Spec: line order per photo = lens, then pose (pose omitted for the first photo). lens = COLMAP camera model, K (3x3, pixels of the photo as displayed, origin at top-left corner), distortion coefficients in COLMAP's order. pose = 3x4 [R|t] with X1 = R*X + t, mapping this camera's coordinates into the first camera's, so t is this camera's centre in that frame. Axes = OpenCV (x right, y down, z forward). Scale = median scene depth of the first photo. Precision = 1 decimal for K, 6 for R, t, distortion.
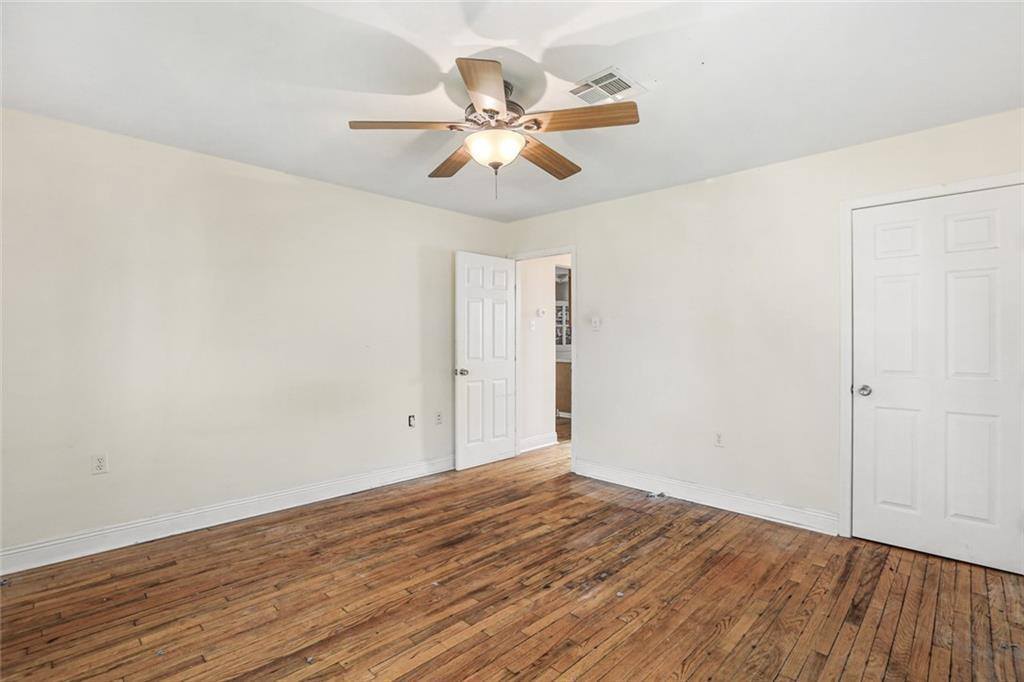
lens RADIAL K [[477.9, 0, 512.0], [0, 477.9, 341.0], [0, 0, 1]] dist [-0.019547, 0.000814]
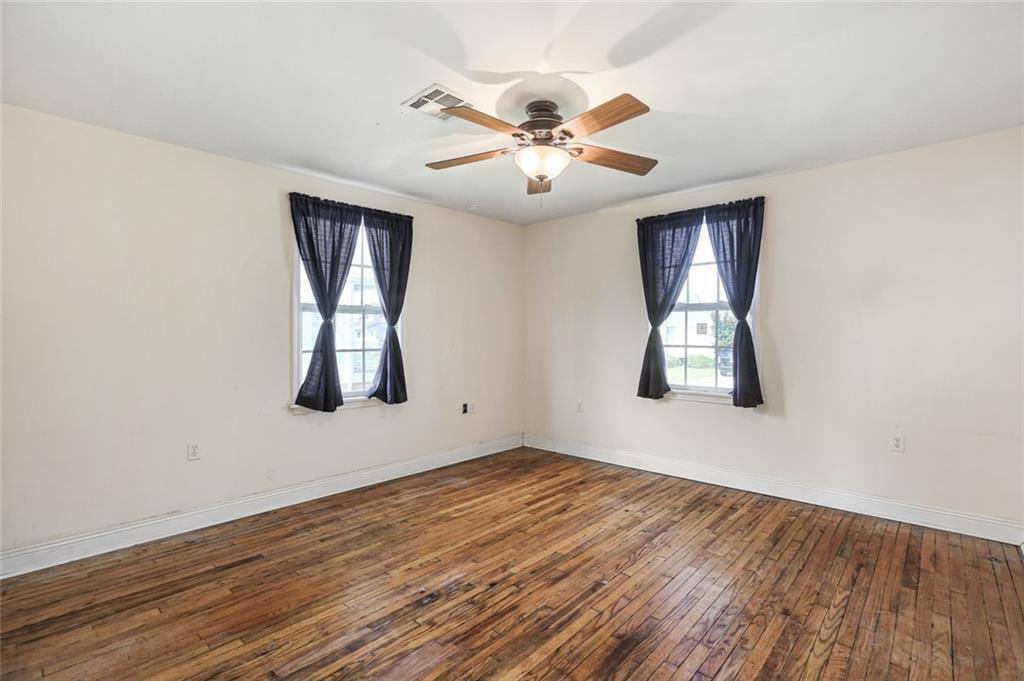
lens RADIAL K [[477.9, 0, 512.0], [0, 477.9, 340.5], [0, 0, 1]] dist [-0.019547, 0.000814]
pose [[-0.999713, 0.000772, -0.023930, 0.055099], [0.000408, 0.999884, 0.015214, -0.007981], [0.023939, 0.015199, -0.999598, 1.917814]]
